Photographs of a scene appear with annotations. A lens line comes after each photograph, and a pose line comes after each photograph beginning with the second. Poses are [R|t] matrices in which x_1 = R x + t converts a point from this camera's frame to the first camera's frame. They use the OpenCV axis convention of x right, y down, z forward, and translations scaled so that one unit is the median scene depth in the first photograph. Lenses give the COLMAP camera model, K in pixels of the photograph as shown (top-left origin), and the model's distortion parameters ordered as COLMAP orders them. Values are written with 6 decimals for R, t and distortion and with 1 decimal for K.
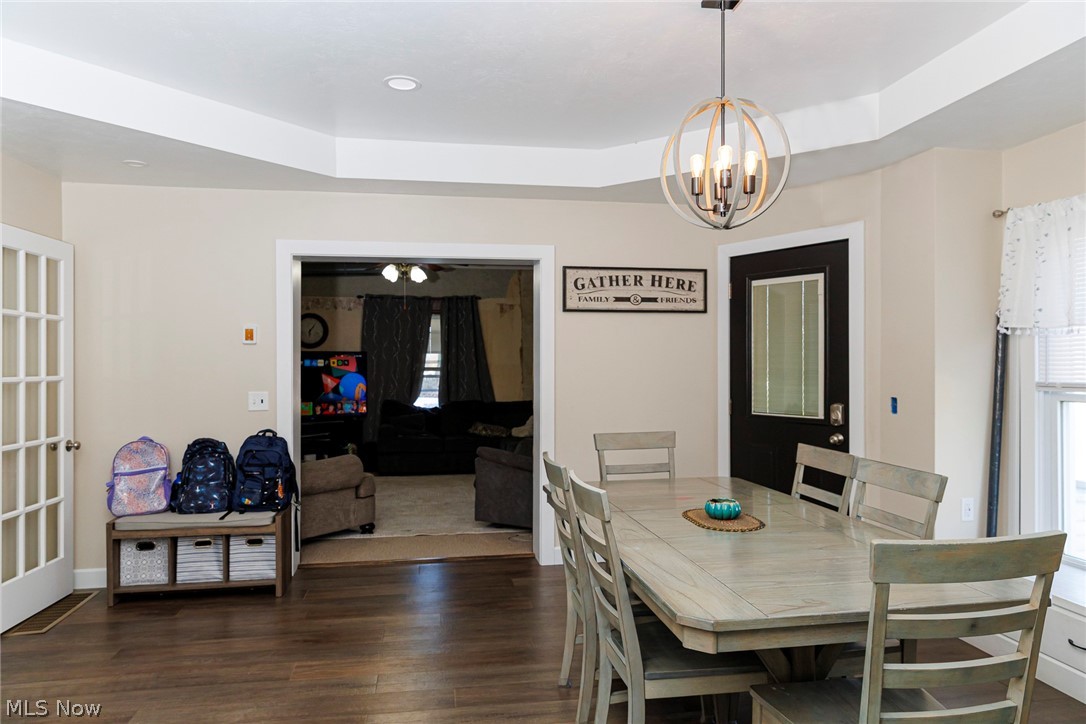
lens RADIAL K [[724.0, 0, 543.8], [0, 724.0, 365.1], [0, 0, 1]] dist [0.002869, 0.001383]
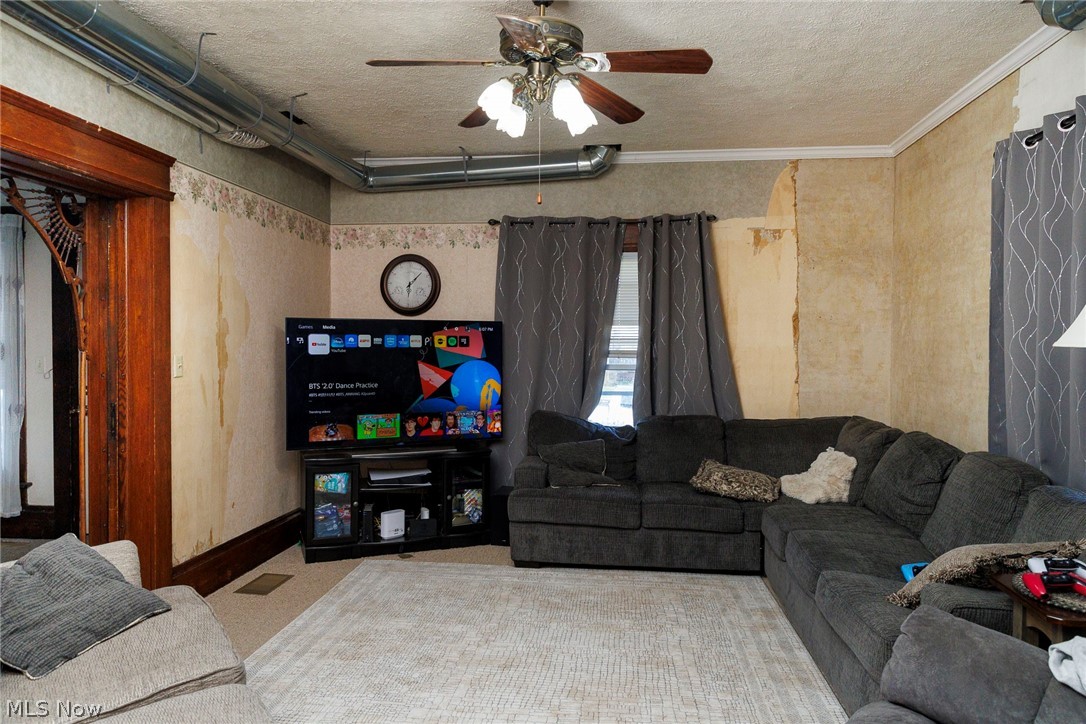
lens RADIAL K [[724.0, 0, 541.9], [0, 724.0, 359.5], [0, 0, 1]] dist [0.002869, 0.001383]
pose [[0.959729, 0.011764, -0.280682, -0.062551], [-0.006464, 0.999783, 0.019801, -0.000715], [0.280854, -0.017189, 0.959597, 0.482851]]
